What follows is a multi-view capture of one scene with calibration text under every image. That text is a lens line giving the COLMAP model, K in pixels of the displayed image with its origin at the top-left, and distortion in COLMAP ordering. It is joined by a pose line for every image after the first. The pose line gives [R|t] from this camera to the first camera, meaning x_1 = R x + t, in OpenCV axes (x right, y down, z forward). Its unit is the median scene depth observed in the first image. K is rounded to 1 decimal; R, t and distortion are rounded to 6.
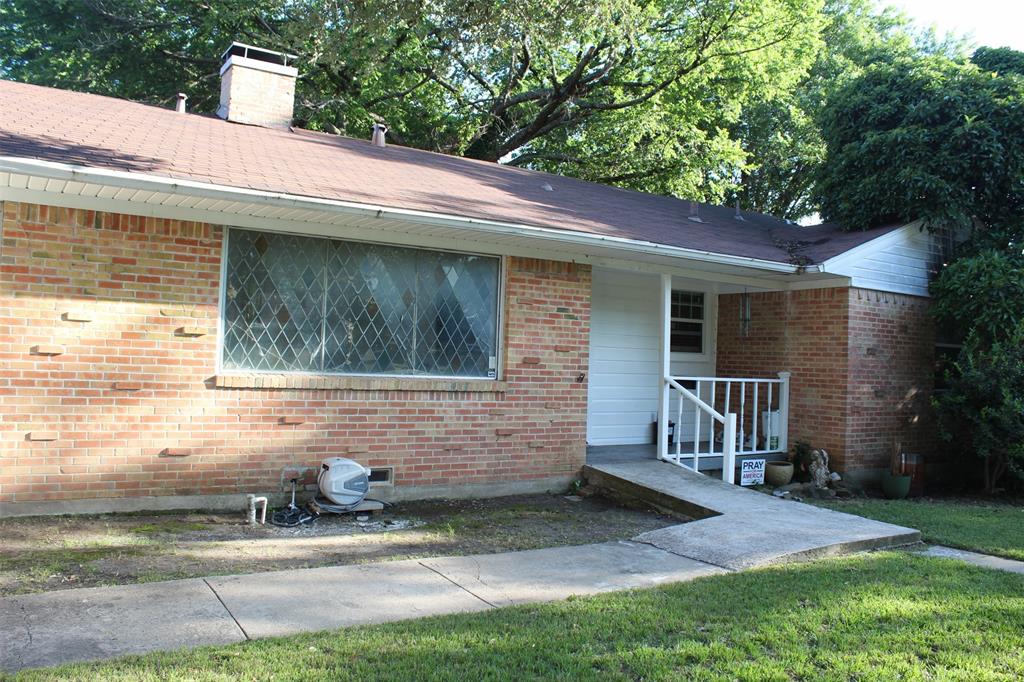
lens RADIAL K [[830.8, 0, 505.7], [0, 830.8, 344.2], [0, 0, 1]] dist [-0.169069, 0.136911]
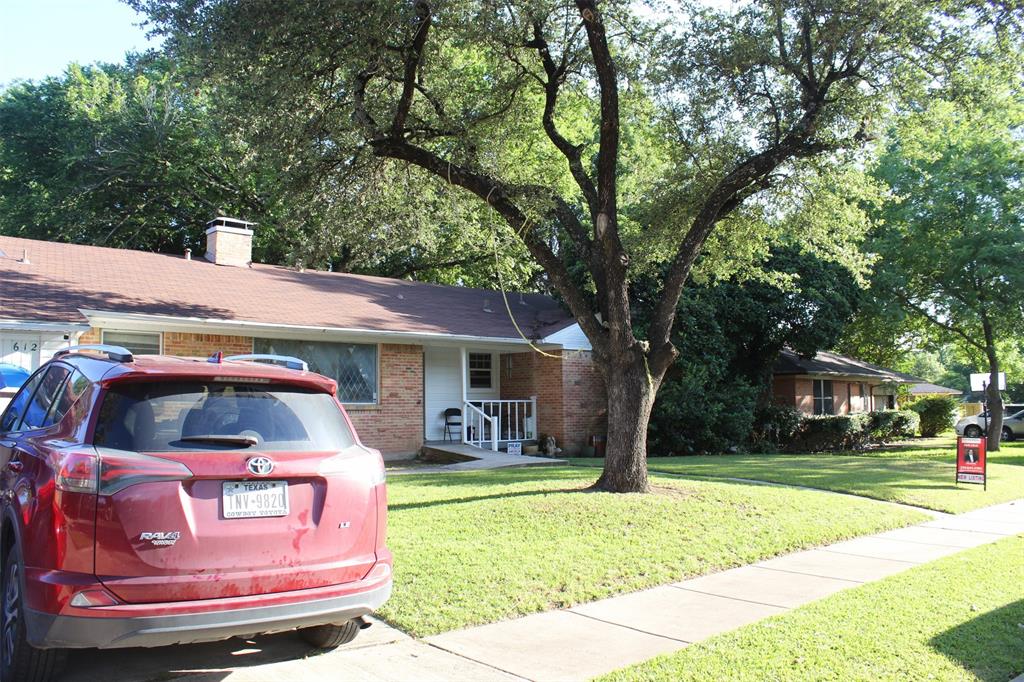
lens RADIAL K [[830.8, 0, 505.7], [0, 830.8, 344.2], [0, 0, 1]] dist [-0.169069, 0.136911]
pose [[0.985552, -0.031303, 0.166456, -0.032336], [0.039838, 0.998044, -0.048185, 0.006247], [-0.164622, 0.054120, 0.984871, -1.024417]]
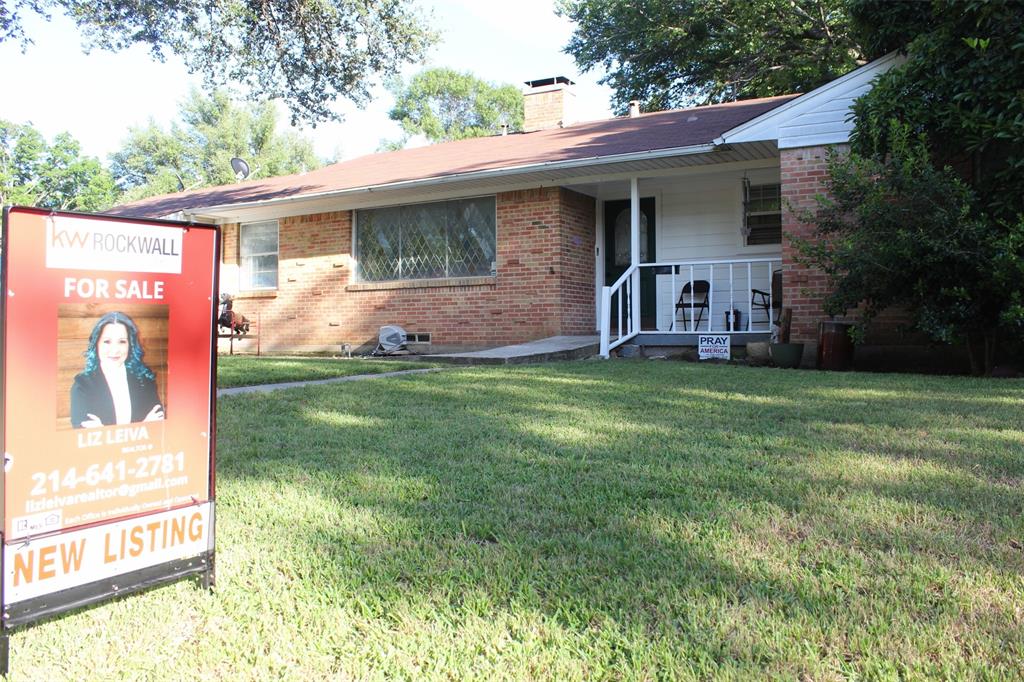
lens RADIAL K [[830.8, 0, 505.7], [0, 830.8, 344.2], [0, 0, 1]] dist [-0.169069, 0.136911]
pose [[0.462566, -0.031745, -0.886016, 1.272409], [0.040043, 0.999087, -0.014890, 0.180416], [0.885680, -0.028592, 0.463415, 0.313824]]
